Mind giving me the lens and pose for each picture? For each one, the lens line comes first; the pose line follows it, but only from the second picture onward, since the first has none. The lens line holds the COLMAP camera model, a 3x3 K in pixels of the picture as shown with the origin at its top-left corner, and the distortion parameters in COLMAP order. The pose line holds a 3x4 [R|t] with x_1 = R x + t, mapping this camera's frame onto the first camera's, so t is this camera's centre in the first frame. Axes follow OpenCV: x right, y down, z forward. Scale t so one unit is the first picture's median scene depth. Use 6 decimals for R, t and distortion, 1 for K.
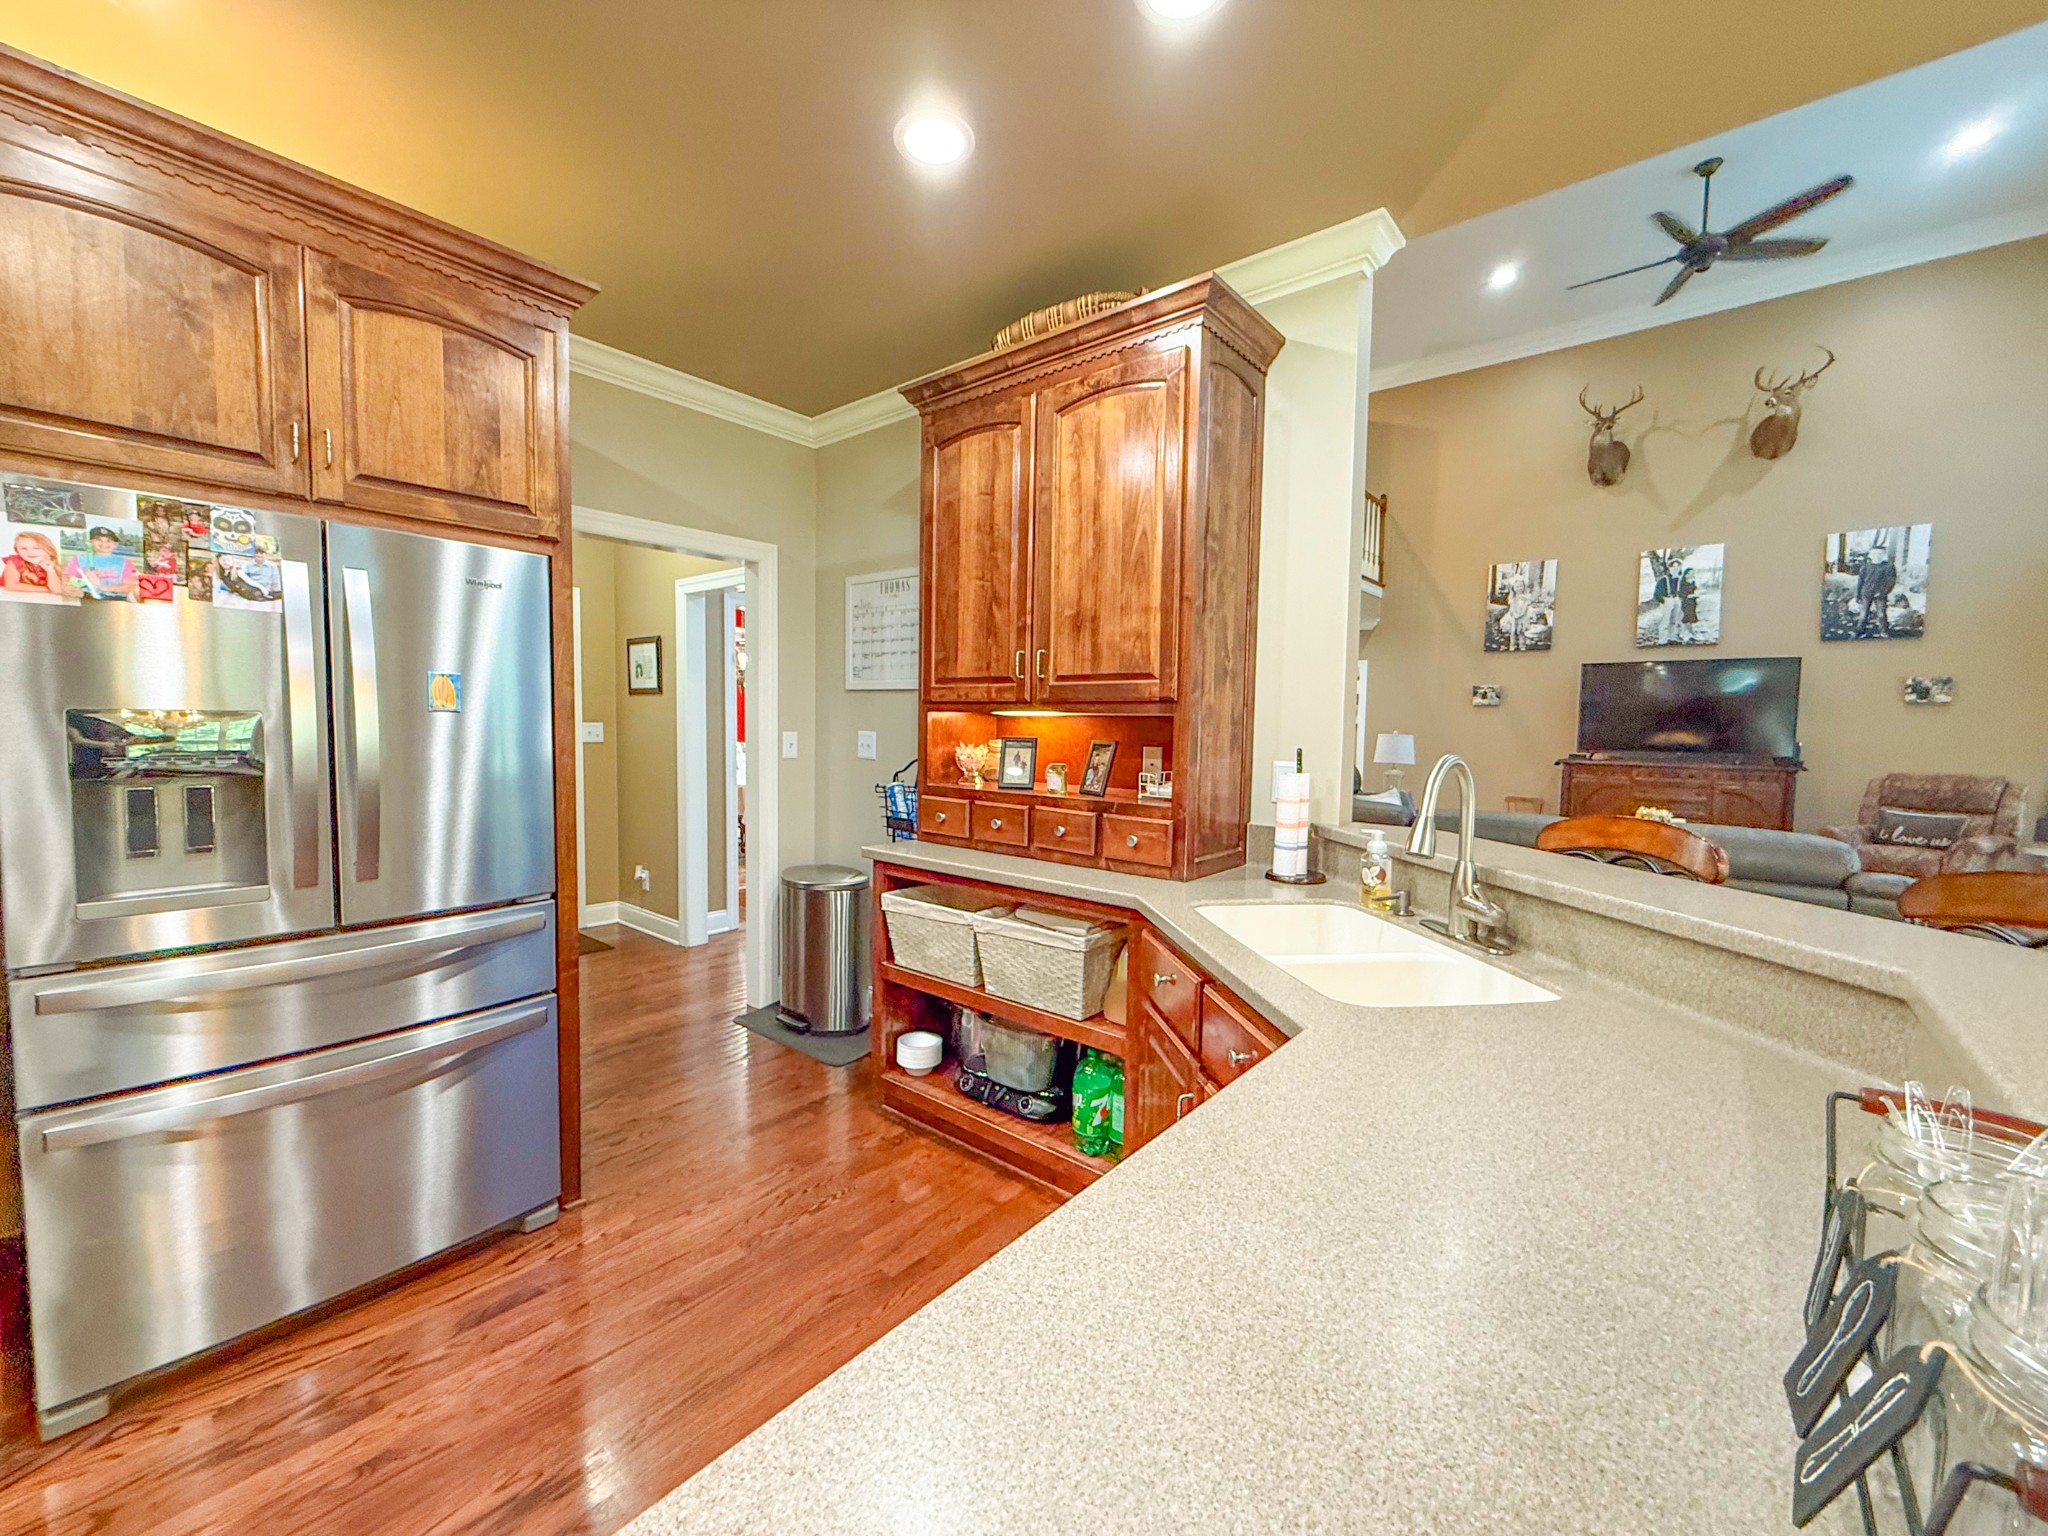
lens RADIAL K [[820.3, 0, 1015.4], [0, 820.3, 770.6], [0, 0, 1]] dist [0.002345, -0.000886]
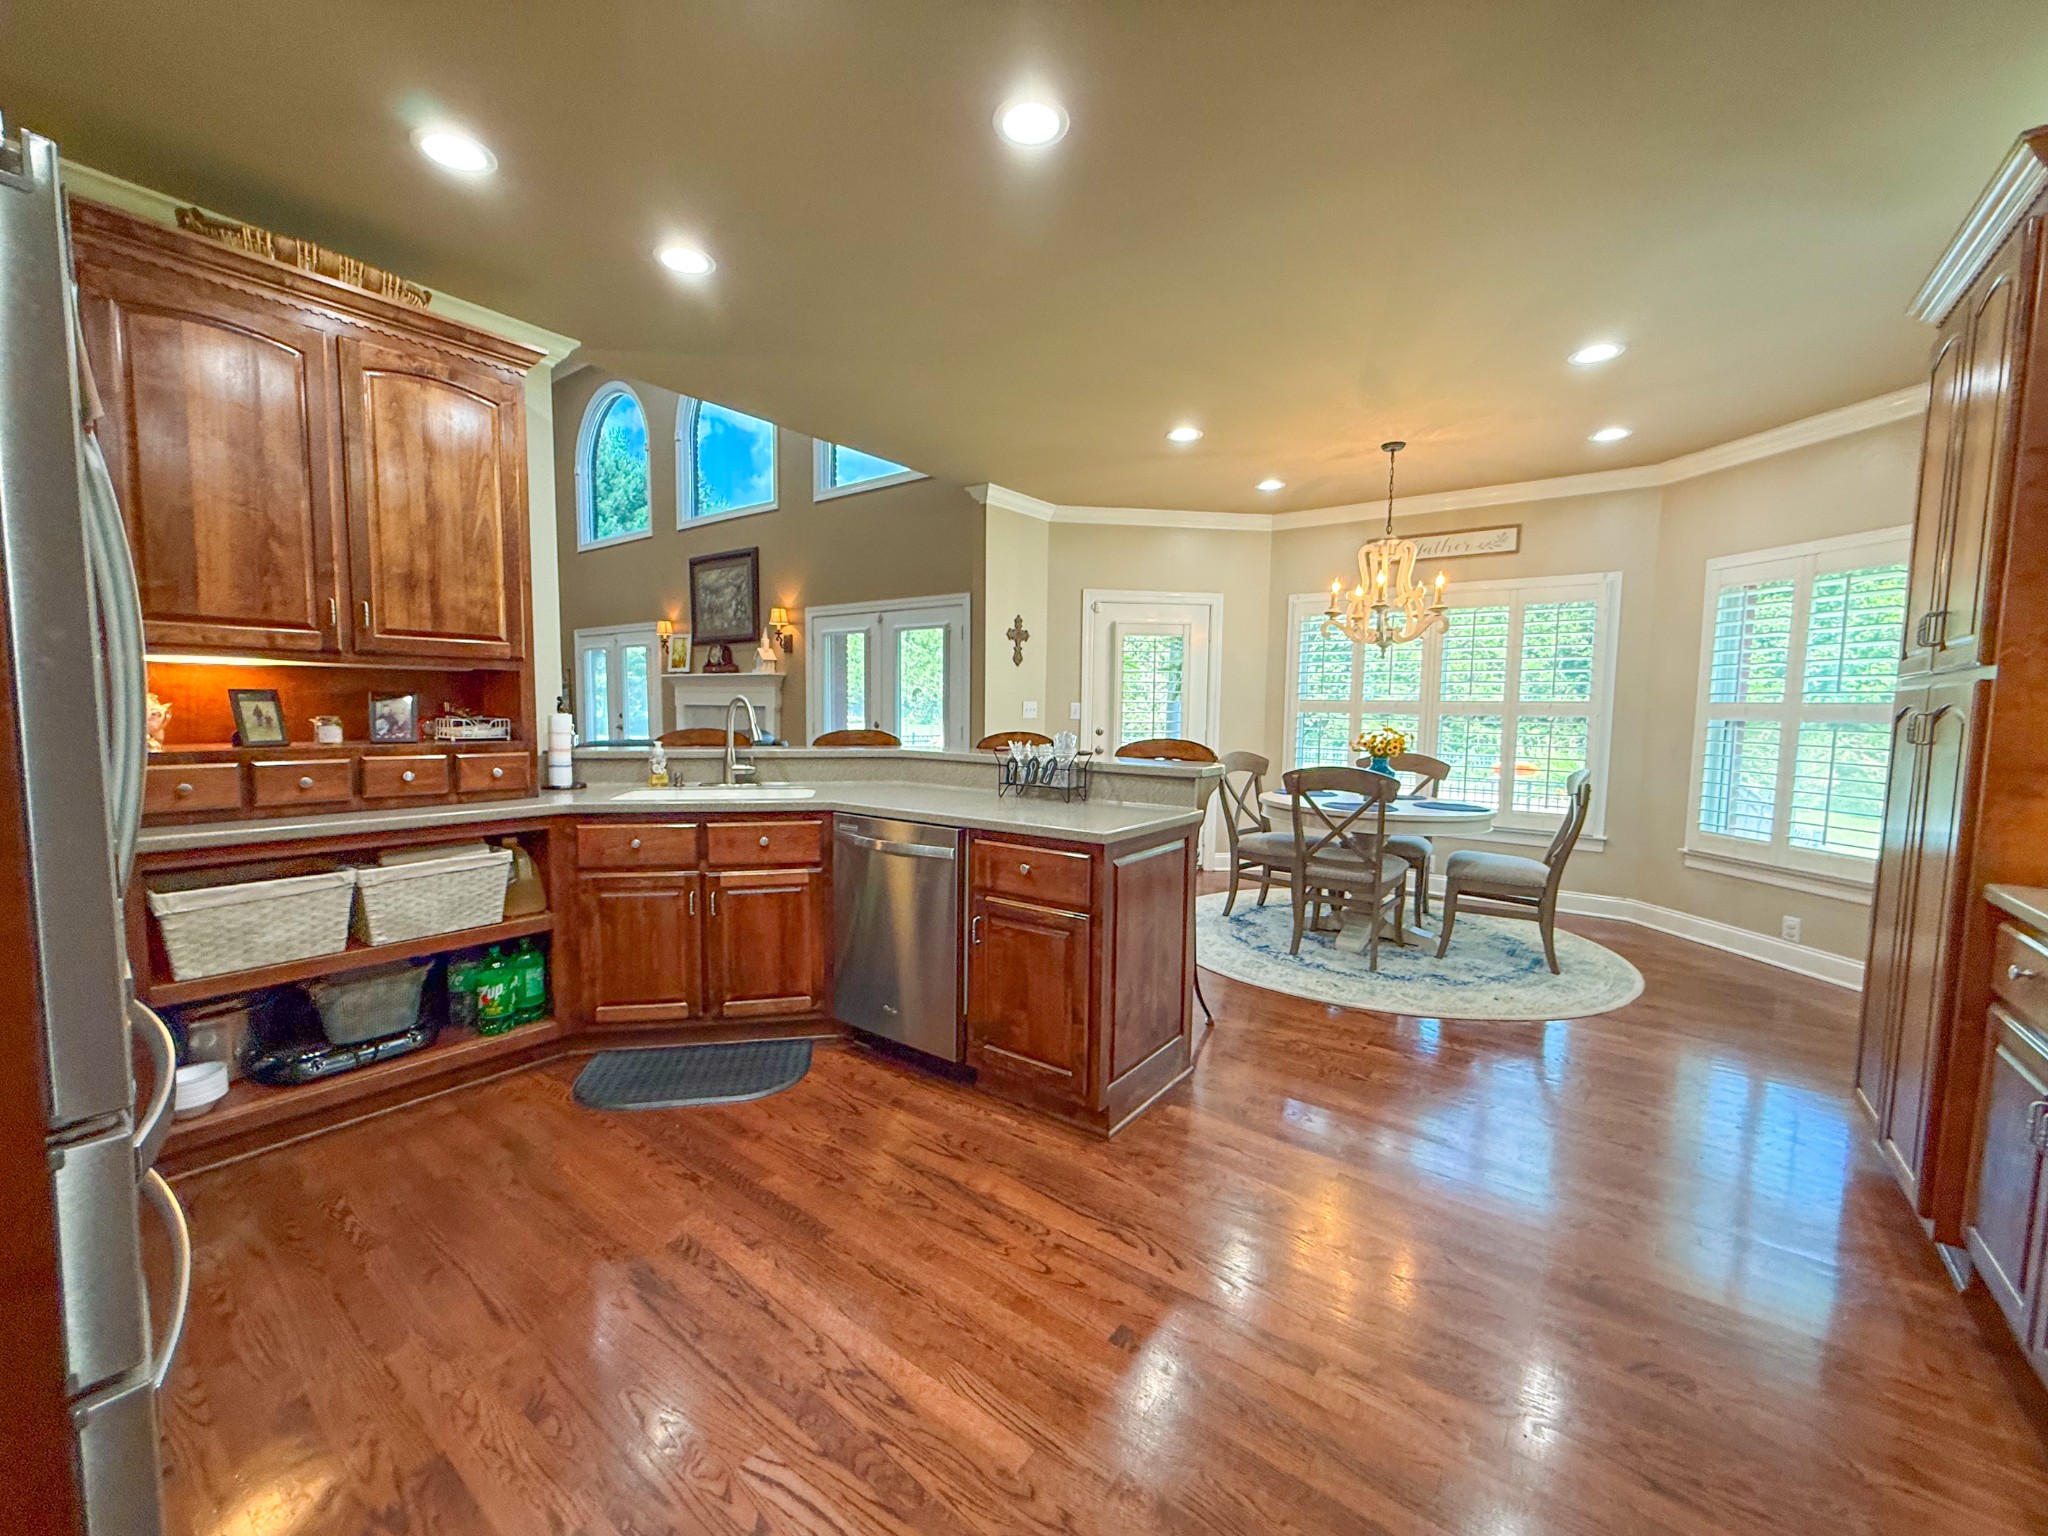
lens RADIAL K [[820.3, 0, 1017.2], [0, 820.3, 778.1], [0, 0, 1]] dist [0.002345, -0.000886]
pose [[-0.044036, -0.105107, 0.993486, -0.684829], [0.047753, 0.993092, 0.107182, -0.000830], [-0.997888, 0.052162, -0.038712, 0.165648]]
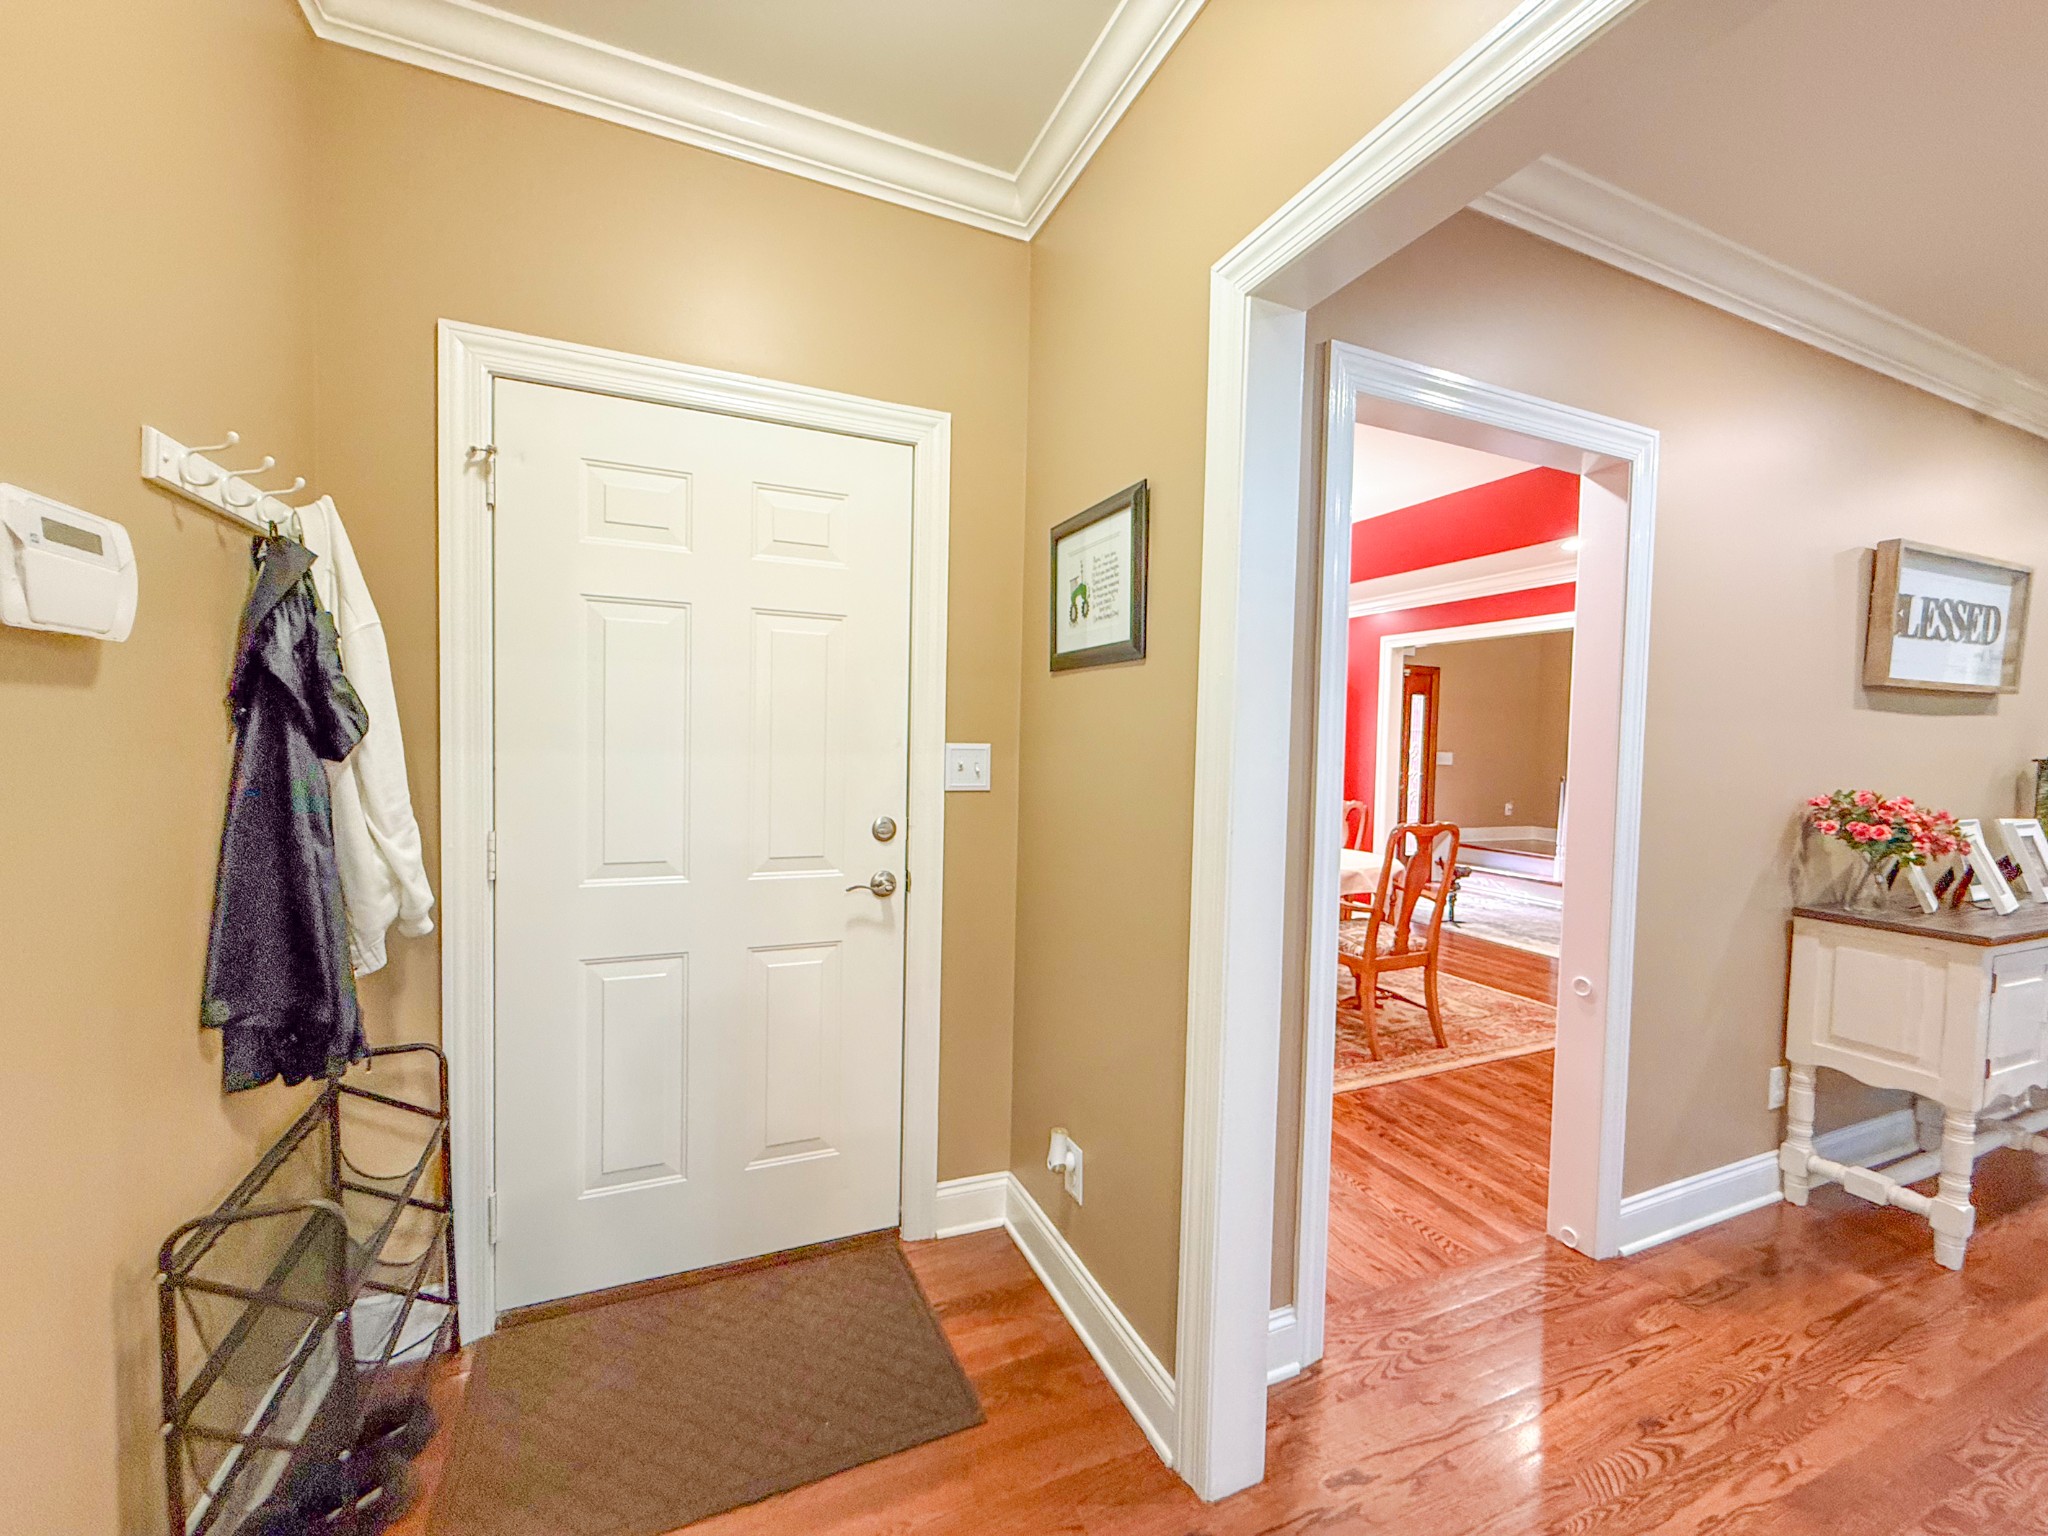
lens RADIAL K [[820.3, 0, 1020.4], [0, 820.3, 769.0], [0, 0, 1]] dist [0.002345, -0.000886]
pose [[0.898009, 0.020989, -0.439476, -0.446227], [-0.036964, 0.998929, -0.027824, -0.050210], [0.438422, 0.041231, 0.897823, 0.924802]]
